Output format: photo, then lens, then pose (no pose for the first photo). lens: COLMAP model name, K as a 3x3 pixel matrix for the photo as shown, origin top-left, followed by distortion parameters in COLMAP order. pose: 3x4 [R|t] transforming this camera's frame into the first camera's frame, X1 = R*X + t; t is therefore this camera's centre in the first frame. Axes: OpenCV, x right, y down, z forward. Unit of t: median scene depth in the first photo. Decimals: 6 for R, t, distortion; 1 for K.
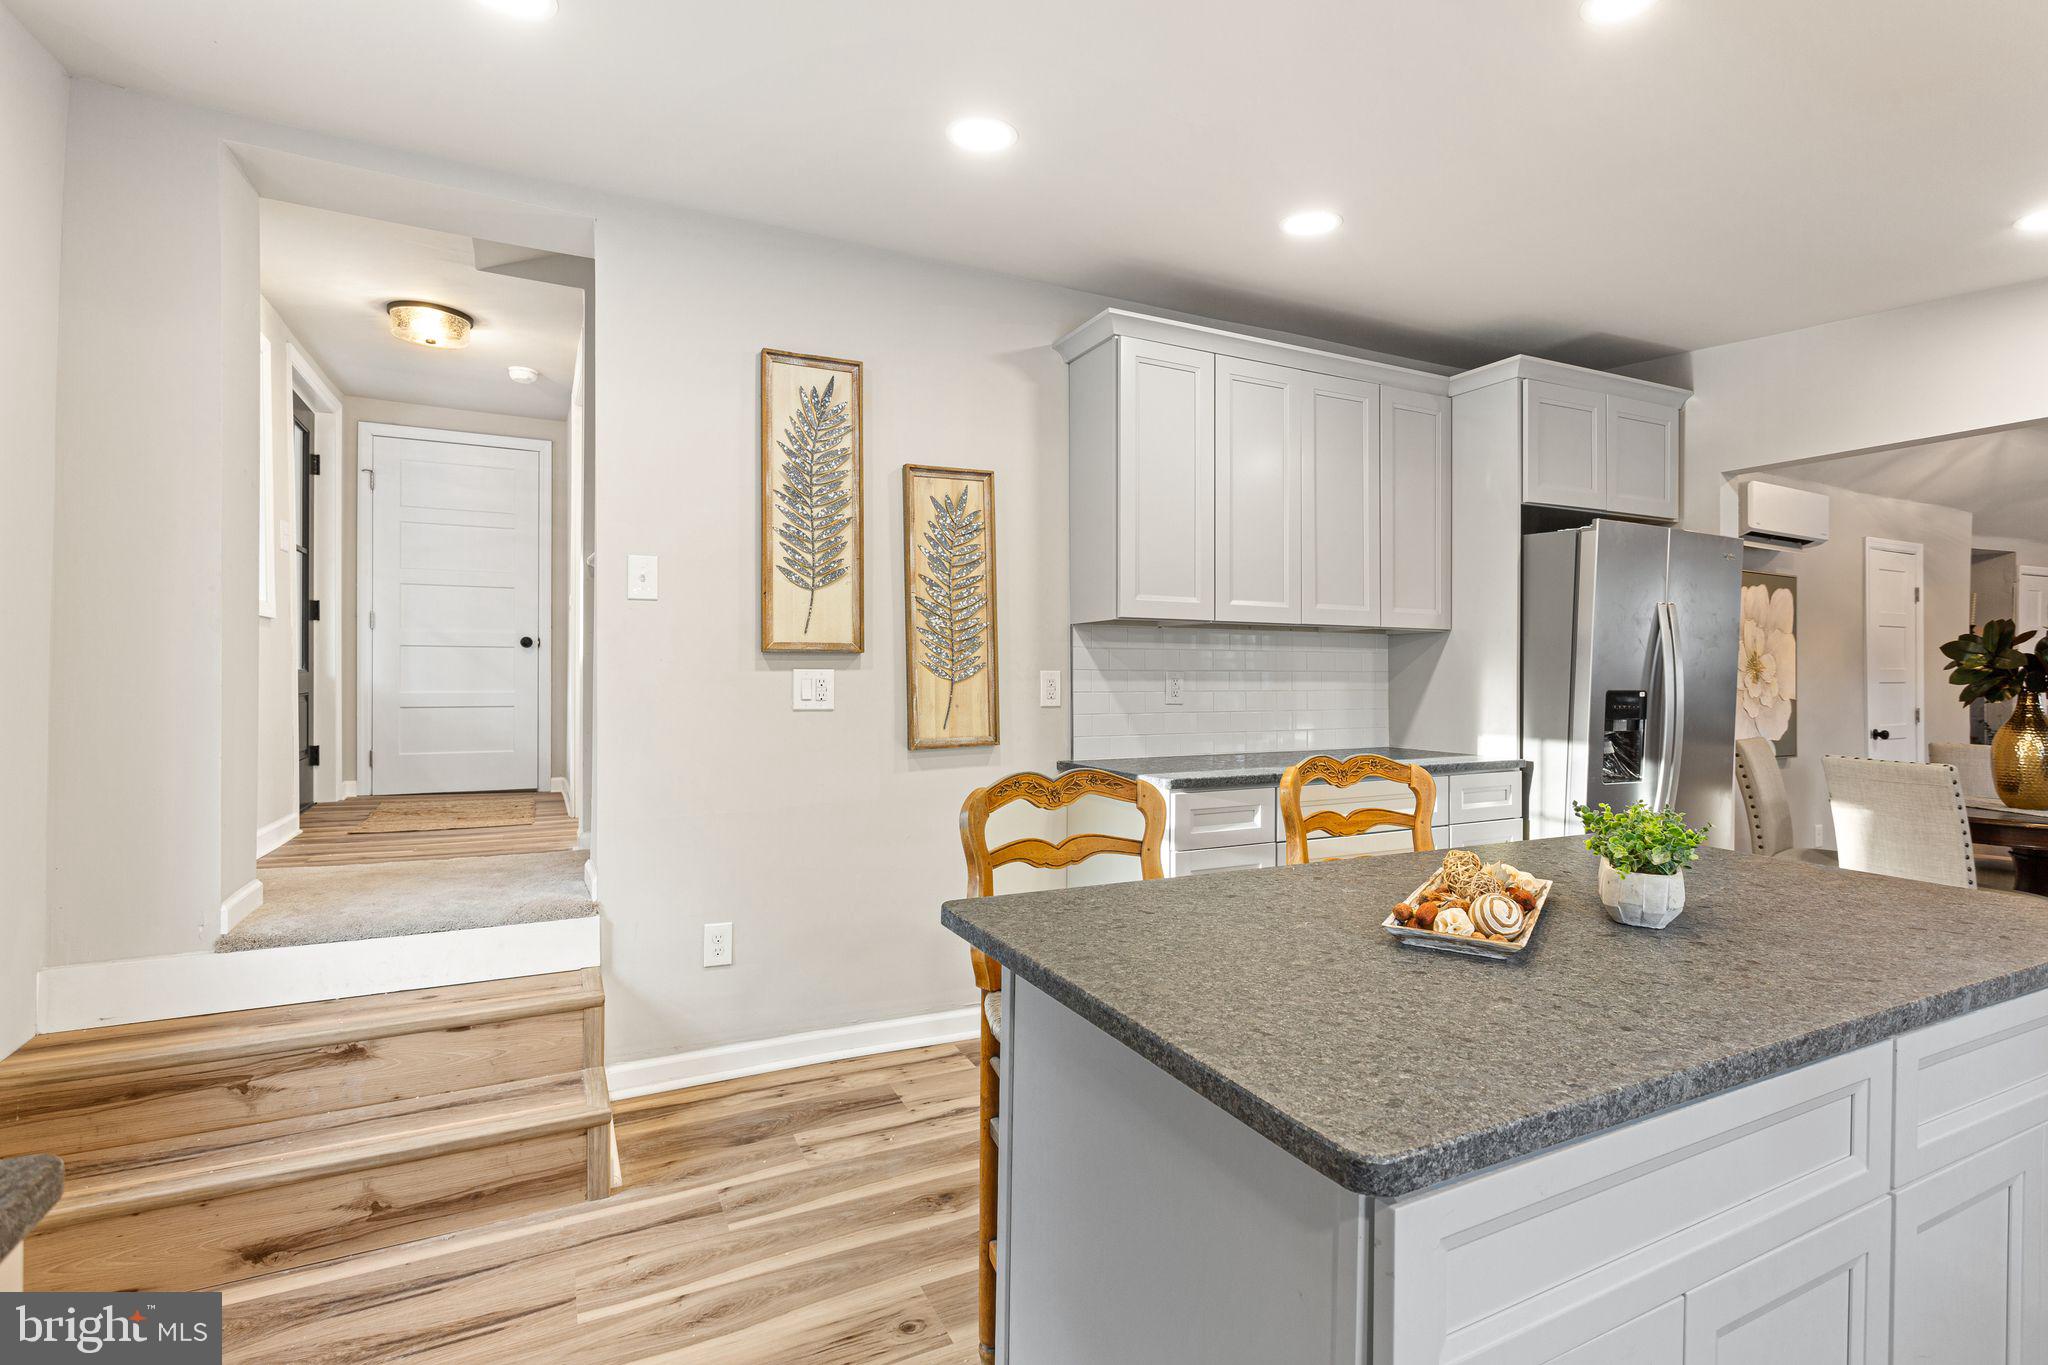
lens RADIAL K [[965.9, 0, 1024.0], [0, 965.9, 677.6], [0, 0, 1]] dist [0.002705, 0.000566]
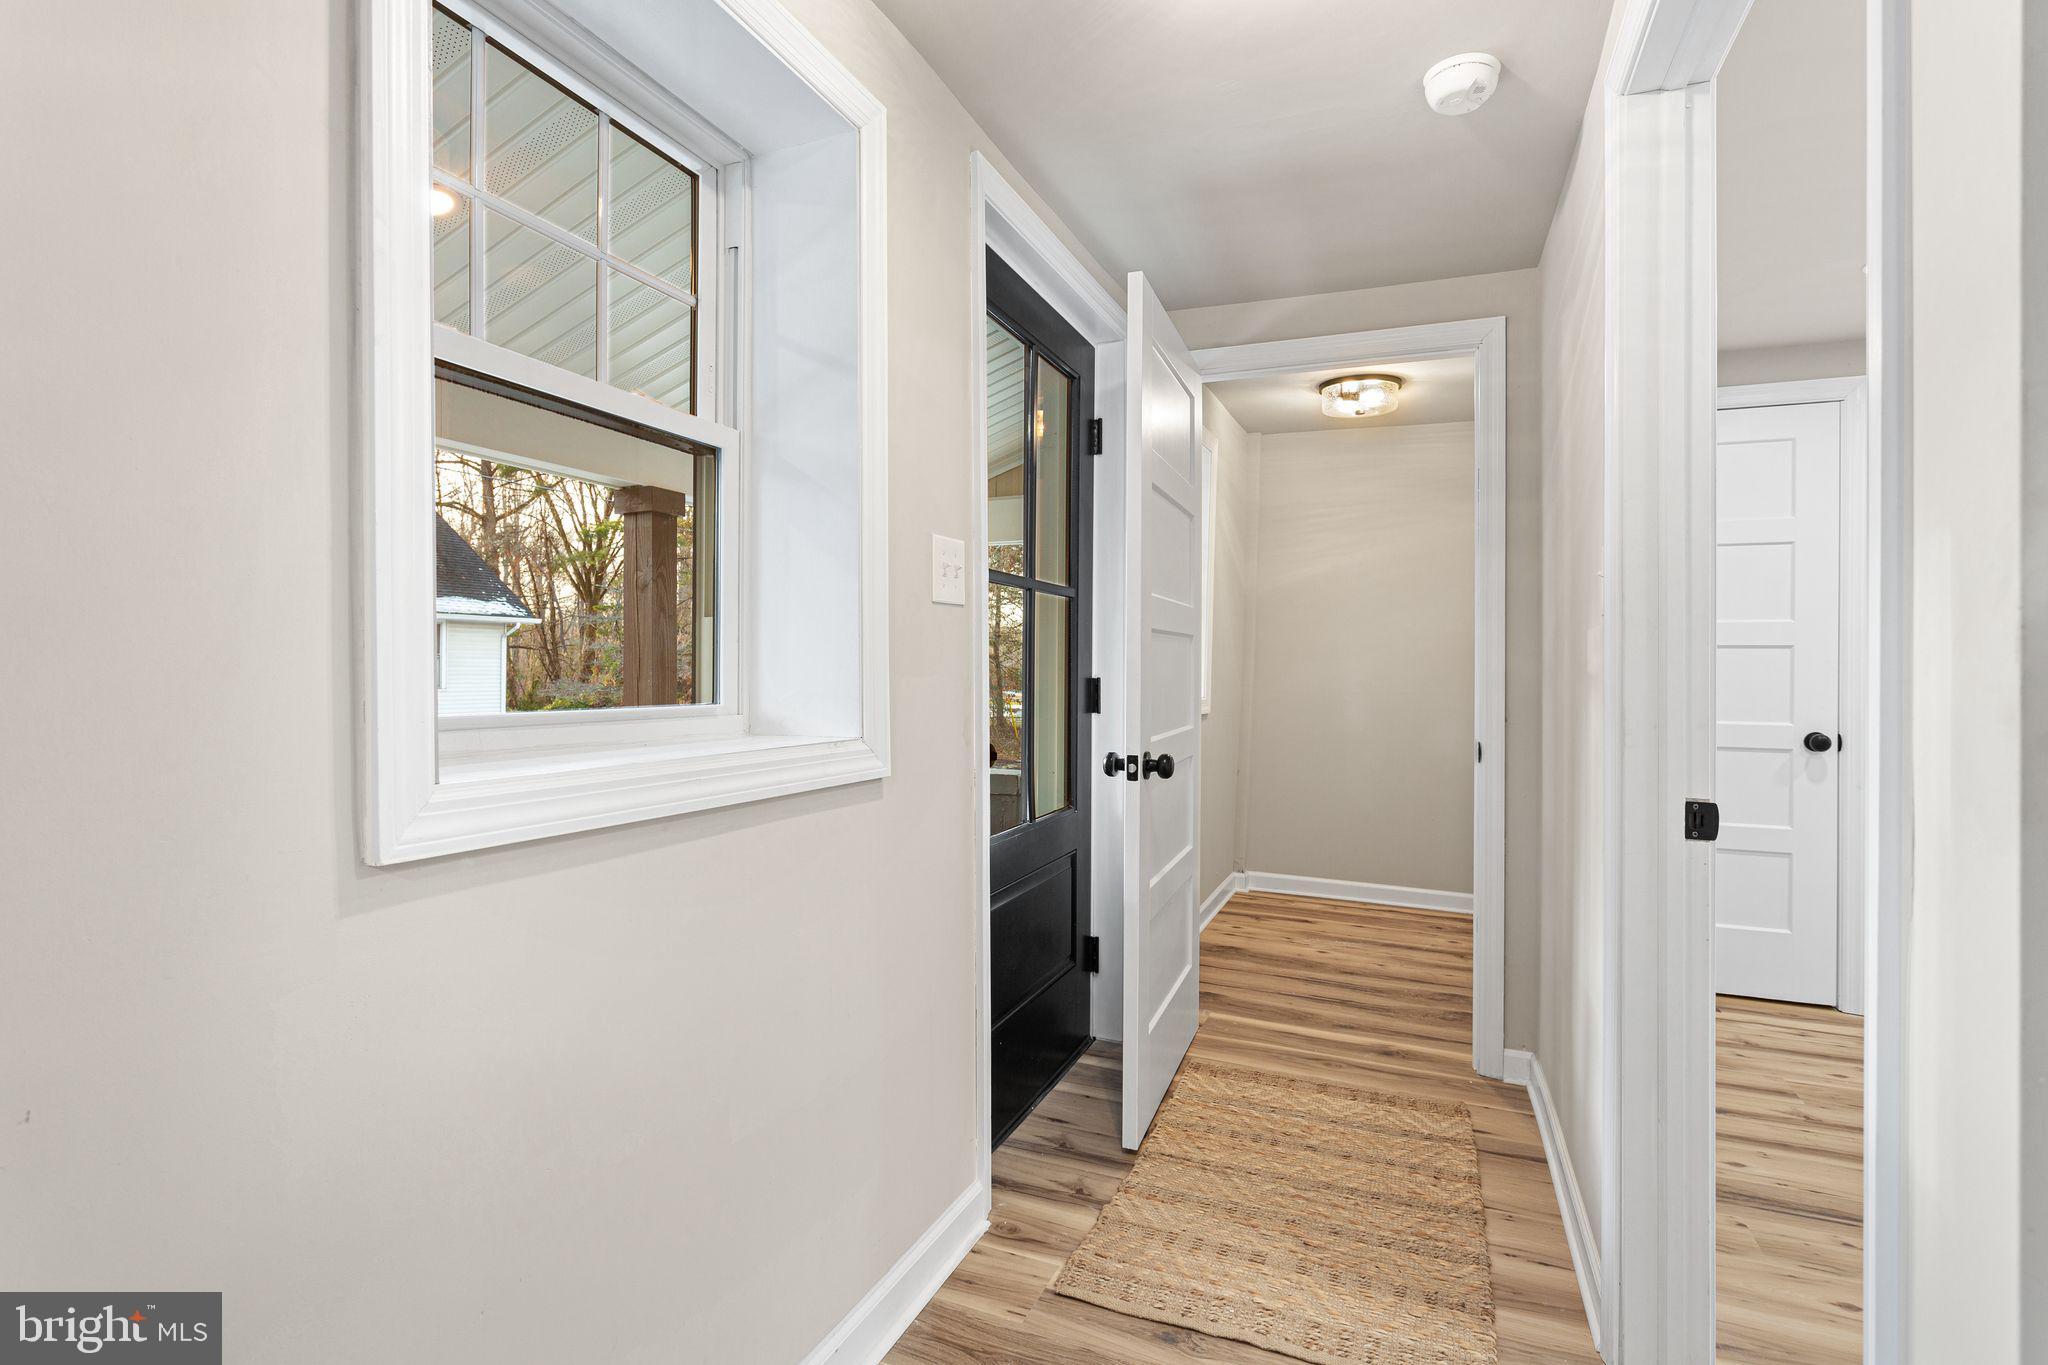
lens RADIAL K [[965.9, 0, 1027.6], [0, 965.9, 677.0], [0, 0, 1]] dist [0.002705, 0.000566]
pose [[0.655094, -0.002619, -0.755543, -0.341400], [0.001182, 0.999996, -0.002442, -0.081021], [0.755547, 0.000707, 0.655095, 0.618609]]
